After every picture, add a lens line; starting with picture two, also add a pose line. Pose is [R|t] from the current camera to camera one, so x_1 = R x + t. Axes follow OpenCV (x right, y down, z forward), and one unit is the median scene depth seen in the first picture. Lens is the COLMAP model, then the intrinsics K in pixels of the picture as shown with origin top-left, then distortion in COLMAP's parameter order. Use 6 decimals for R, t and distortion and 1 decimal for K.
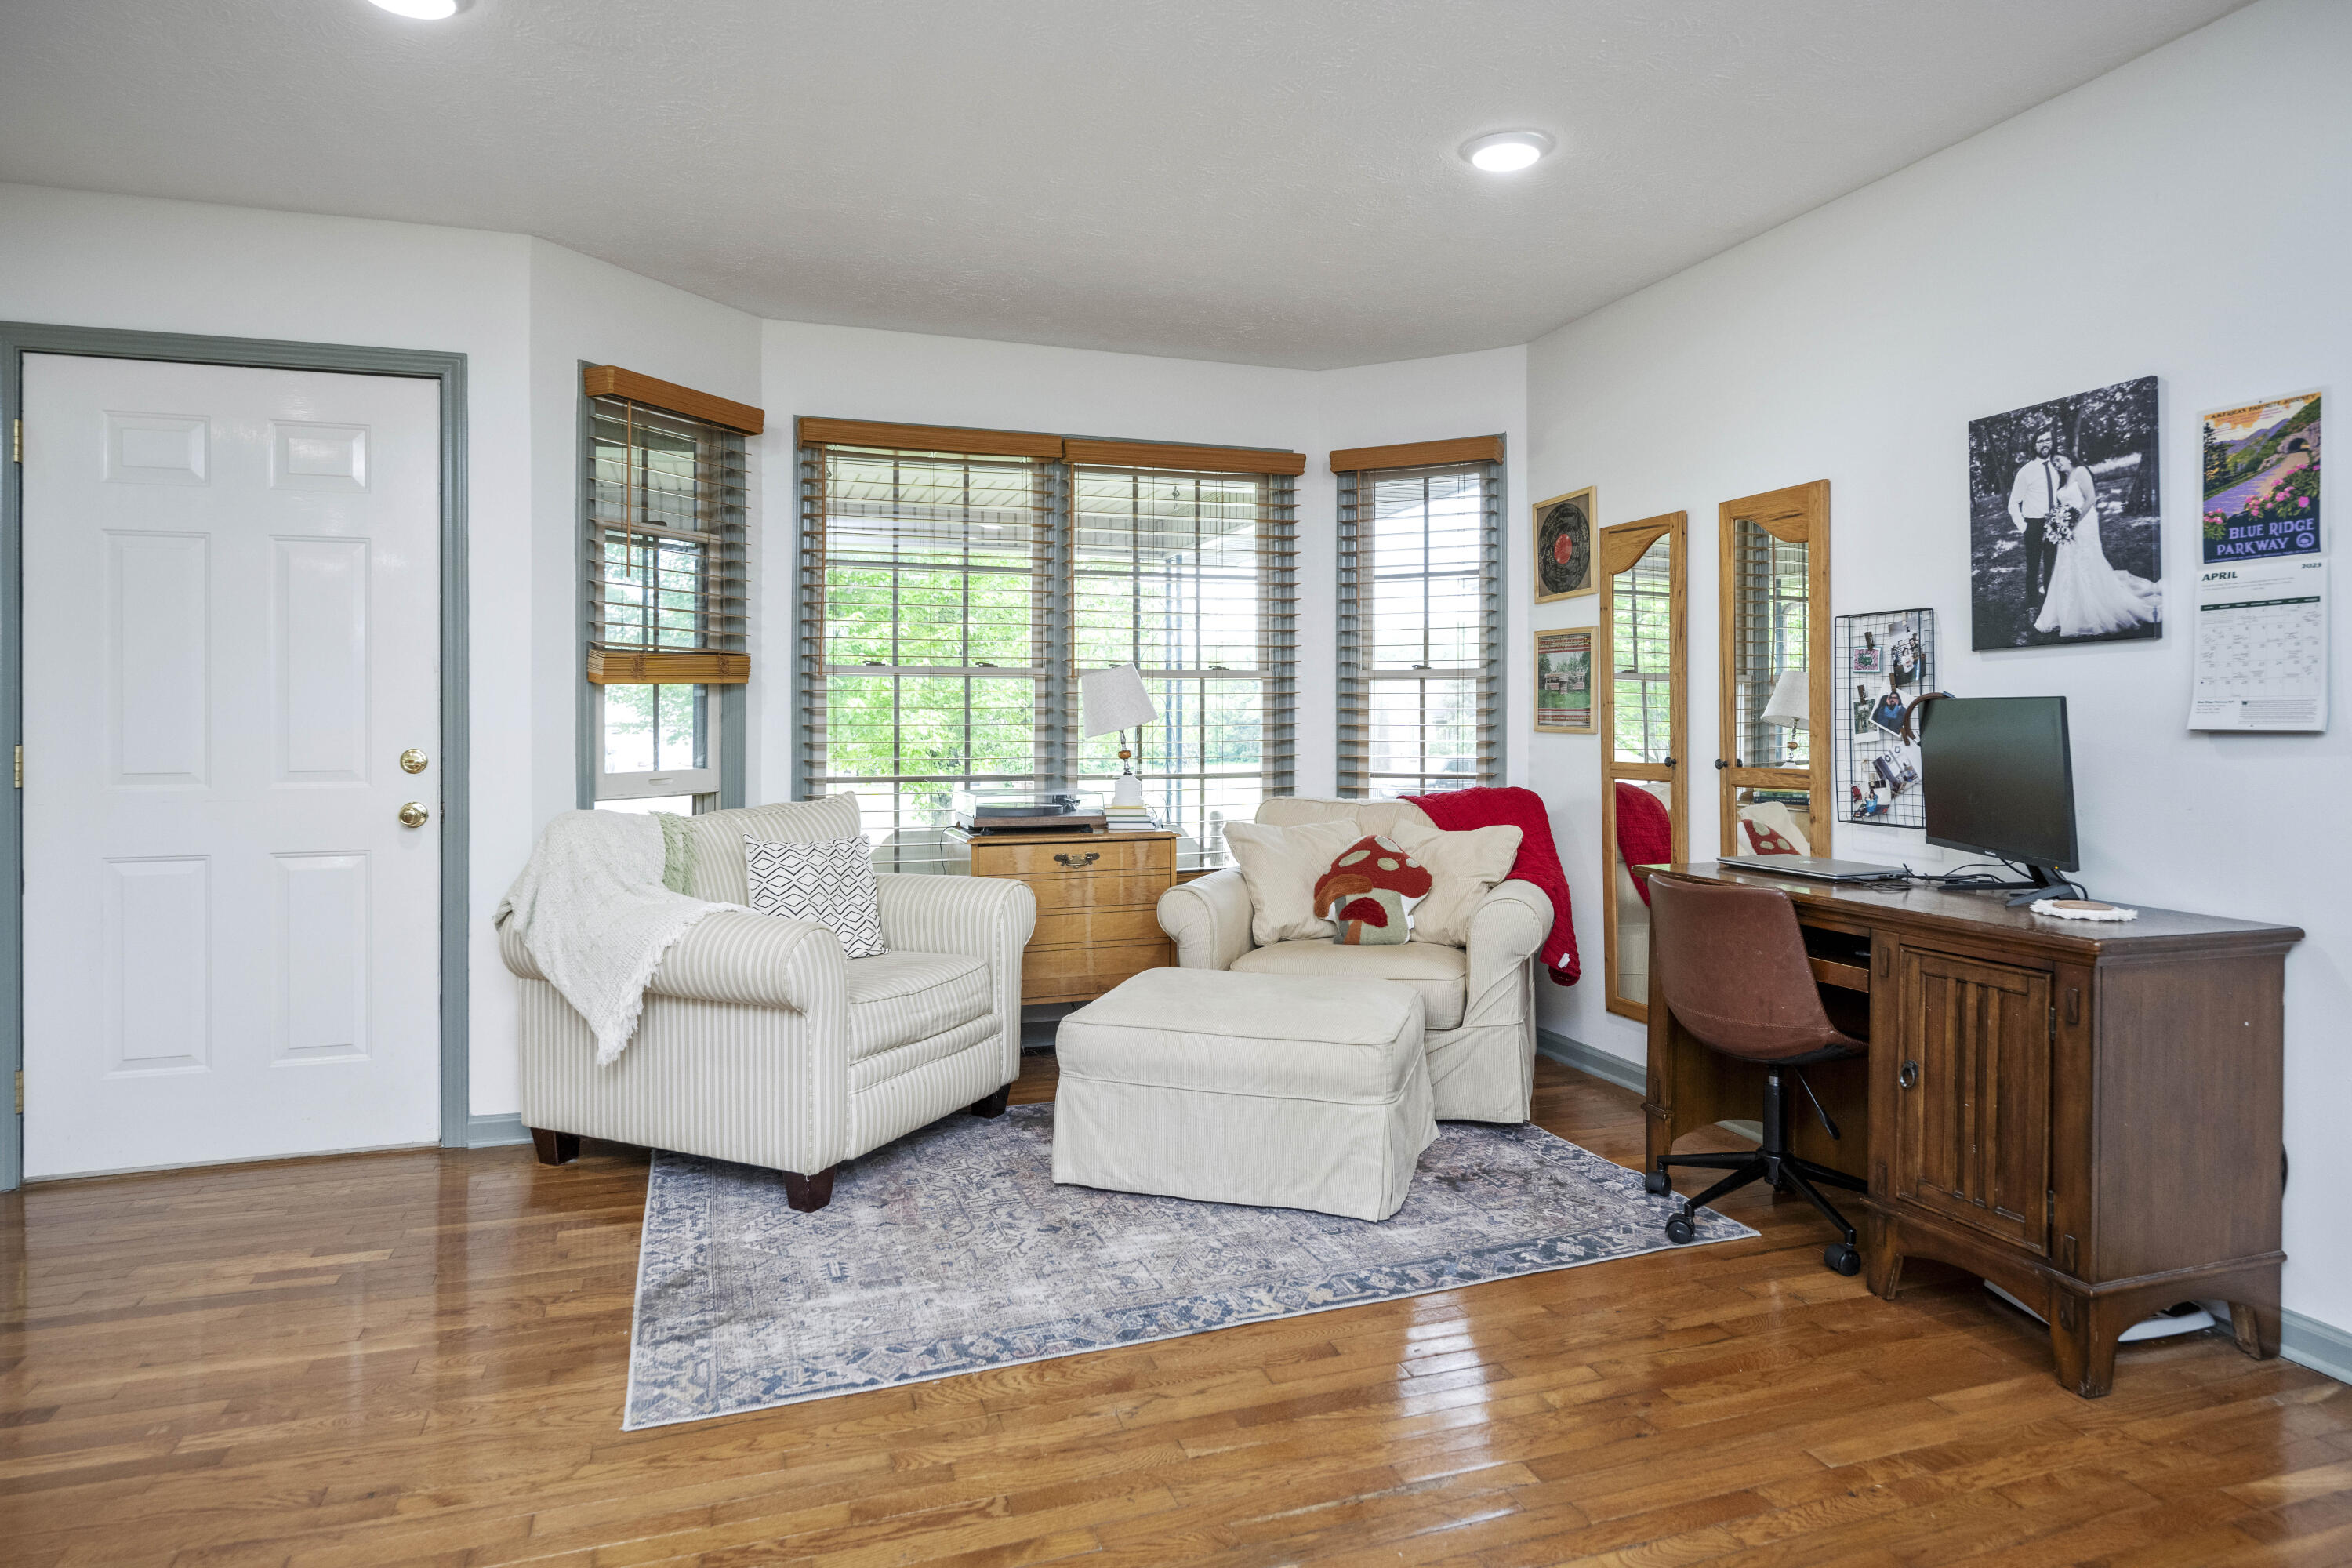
lens RADIAL K [[1347.0, 0, 1180.6], [0, 1347.0, 723.1], [0, 0, 1]] dist [-0.000659, -0.000421]
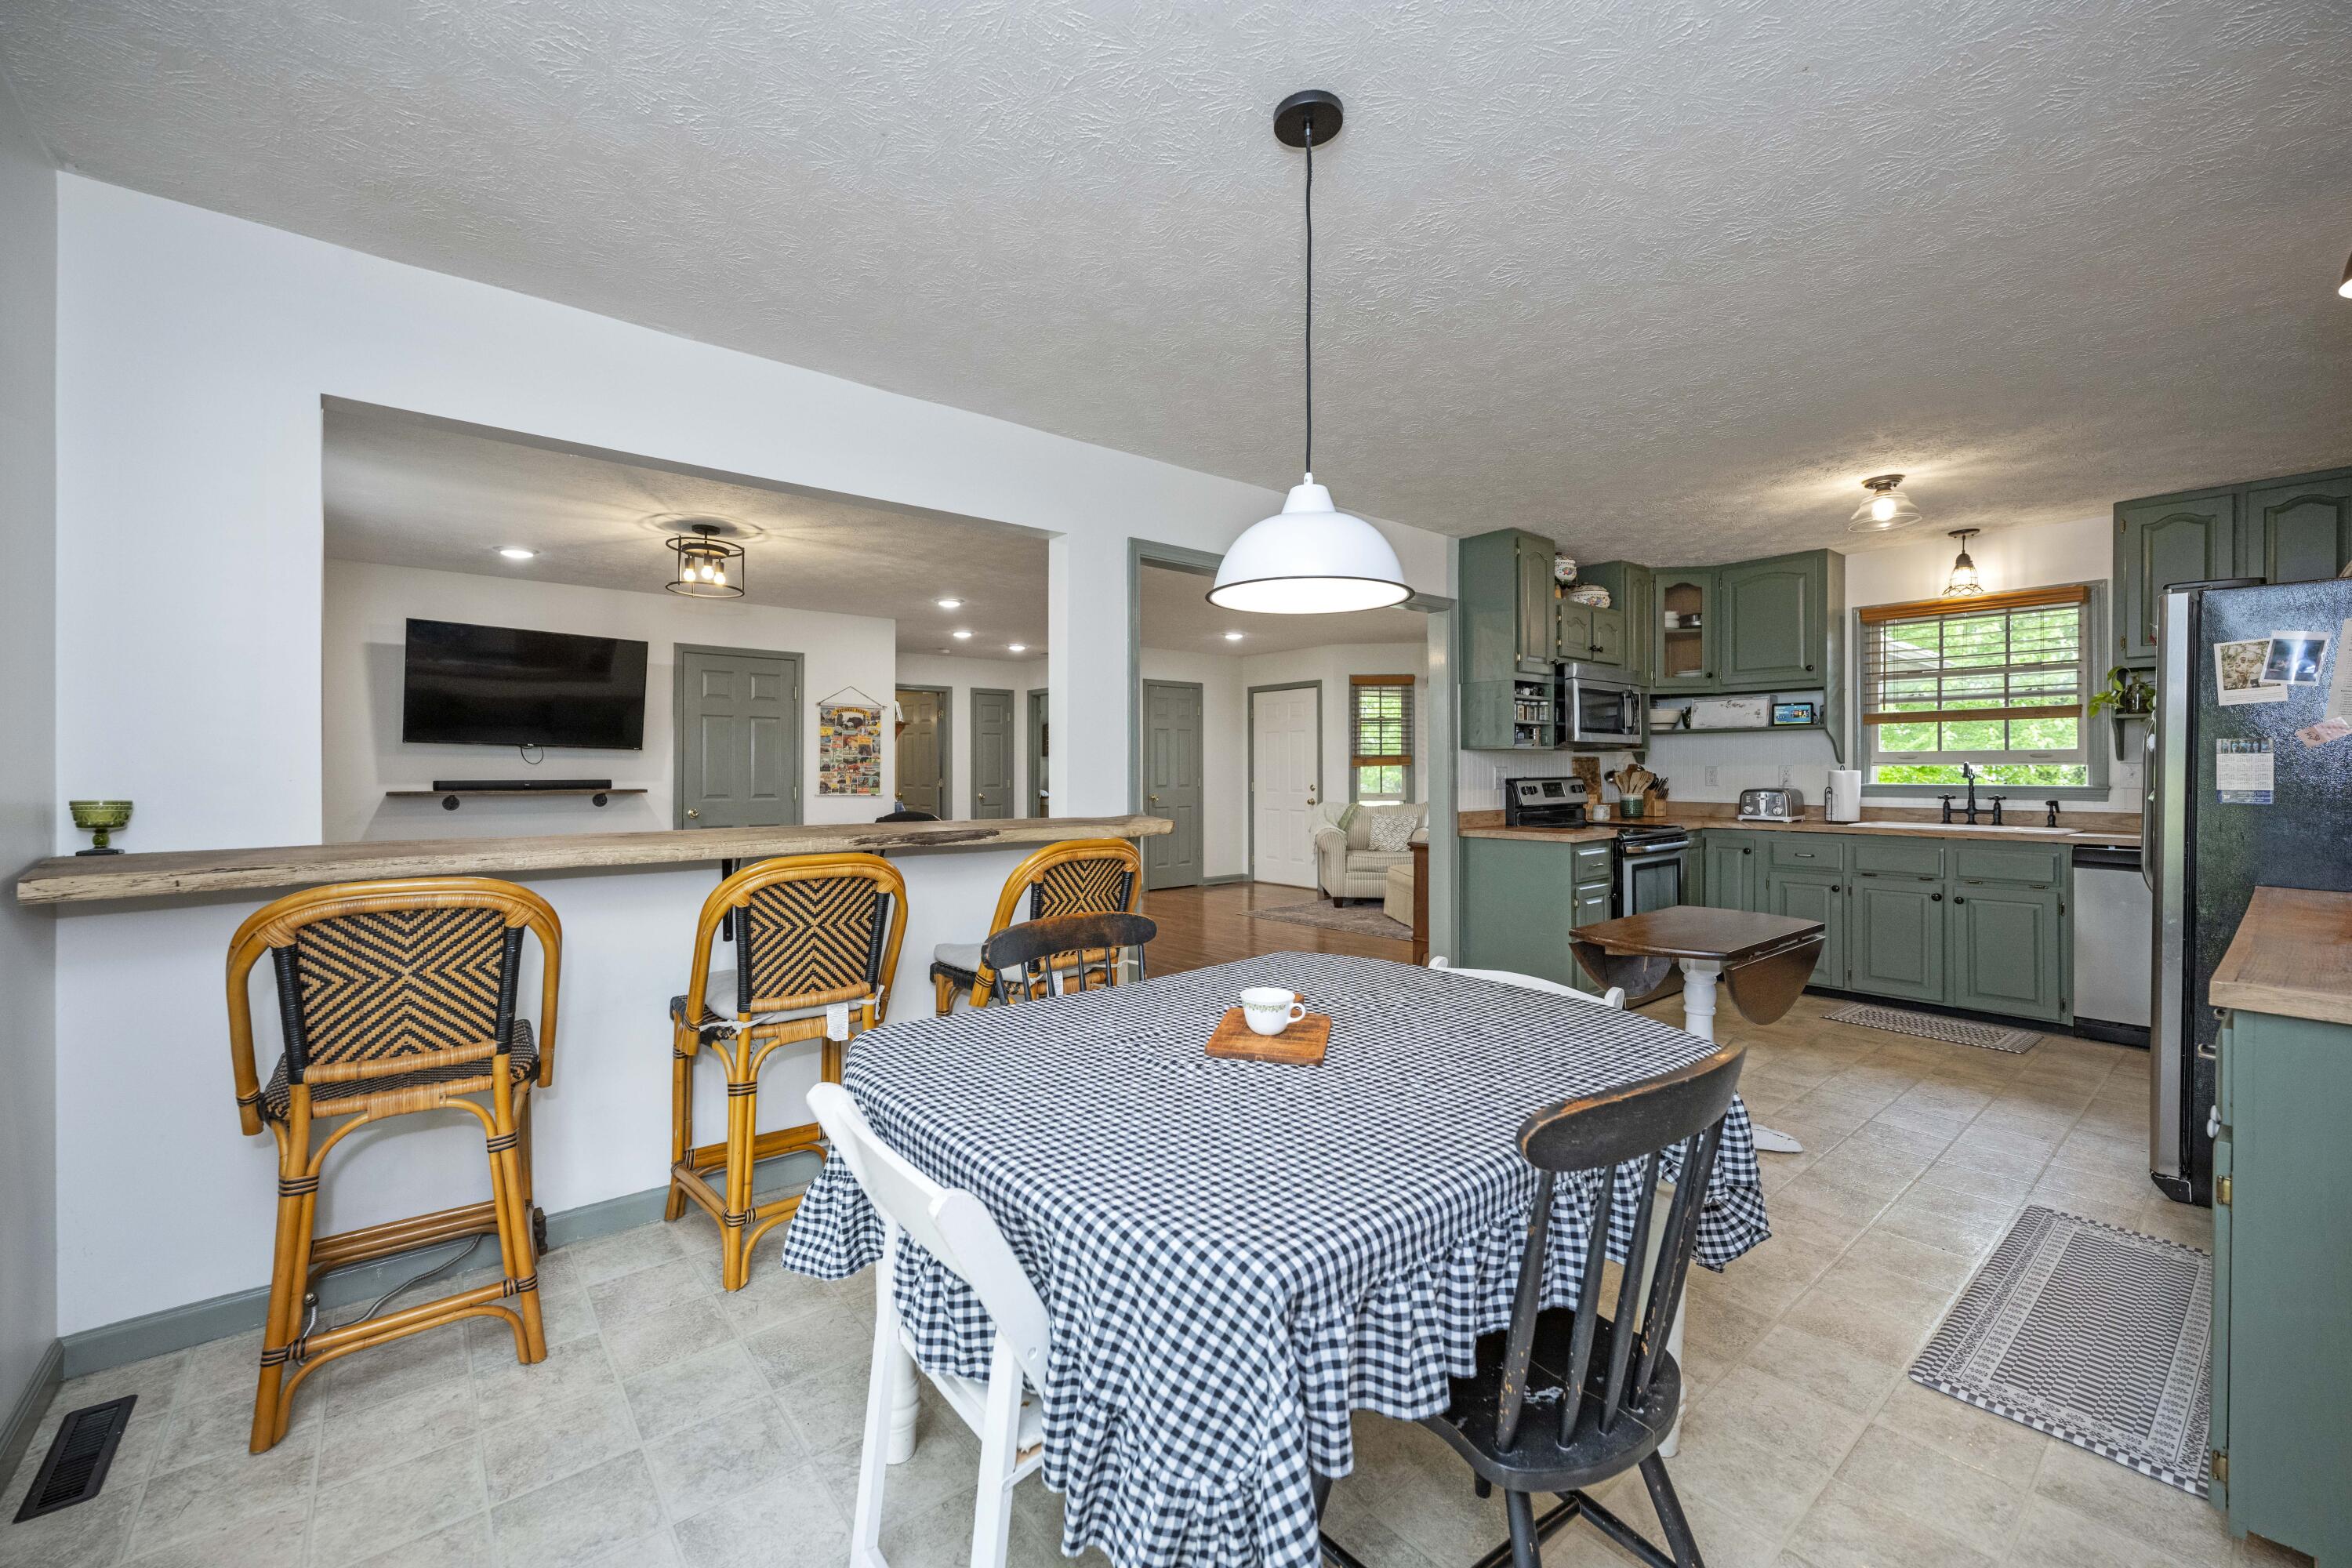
lens RADIAL K [[957.1, 0, 1151.1], [0, 957.1, 772.0], [0, 0, 1]] dist [-0.000156, 0.000038]
pose [[0.346685, 0.004283, -0.937972, 1.861179], [-0.002221, 0.999991, 0.003745, -0.026374], [0.937979, 0.000785, 0.346692, -0.381489]]
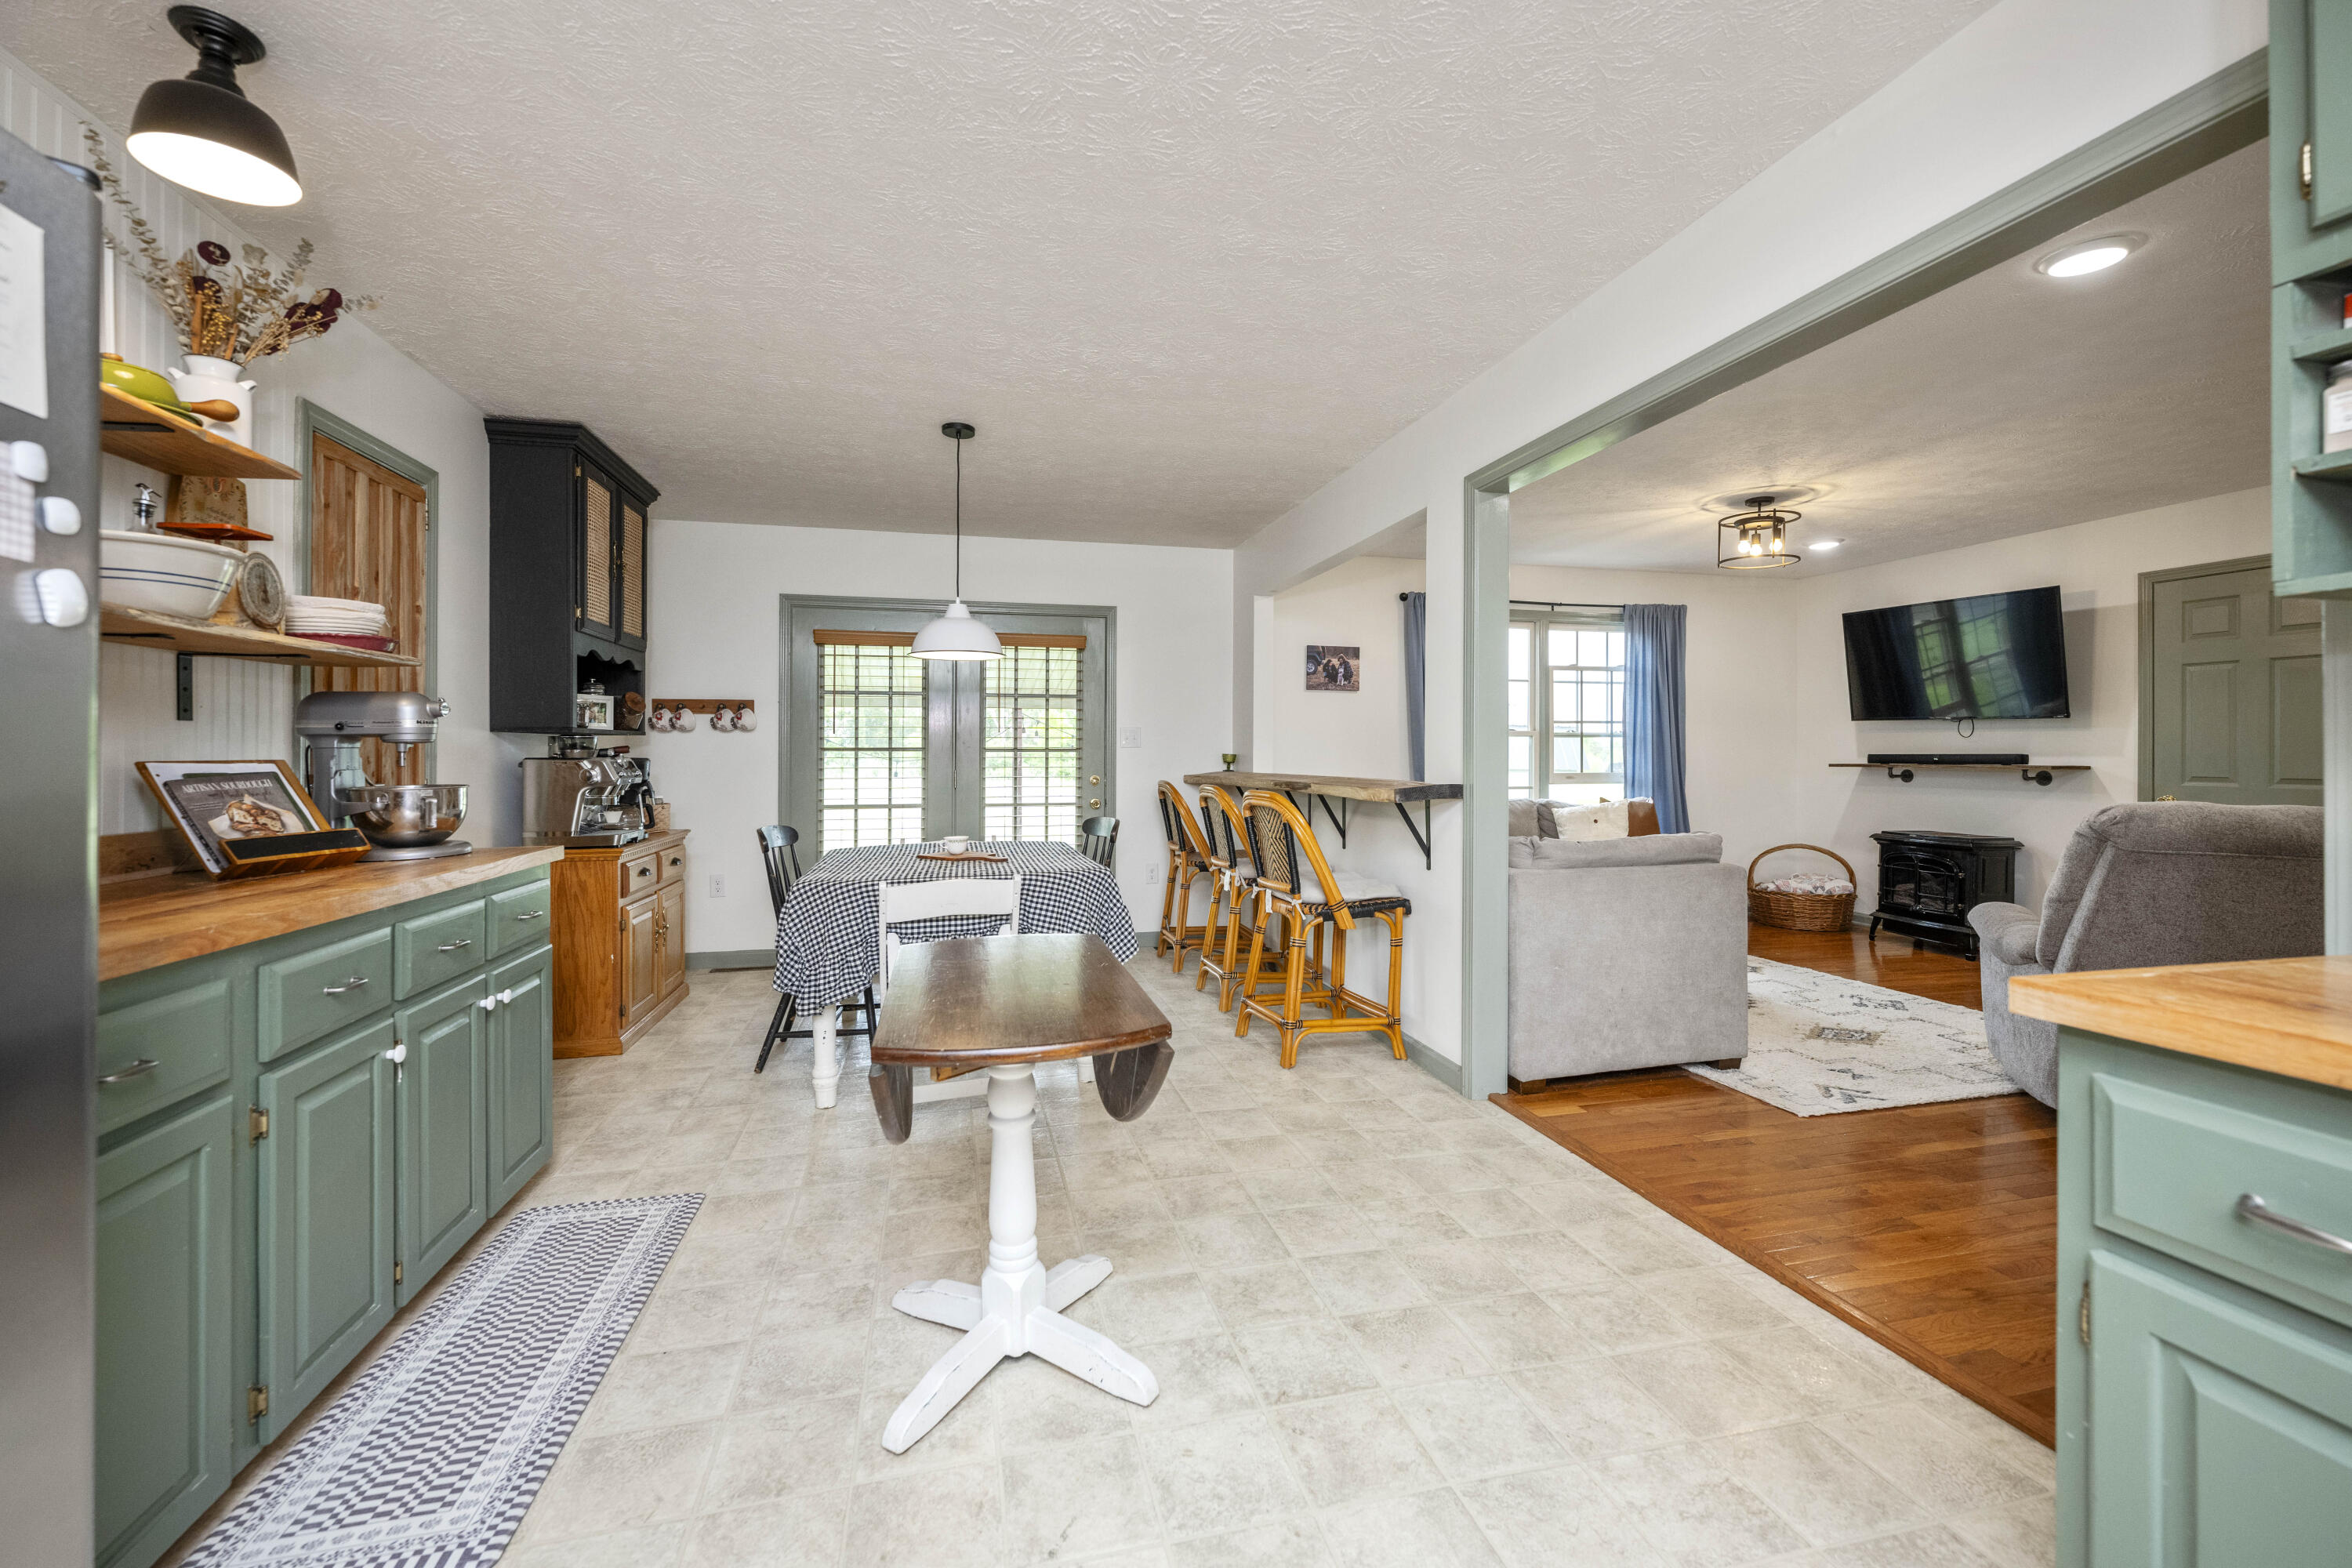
lens RADIAL K [[949.9, 0, 1173.3], [0, 949.9, 754.7], [0, 0, 1]] dist [-0.002075, 0.000040]
pose [[-0.996031, 0.001653, 0.088992, 1.056557], [0.001743, 0.999998, 0.000933, -0.005957], [-0.088990, 0.001085, -0.996032, 0.939765]]
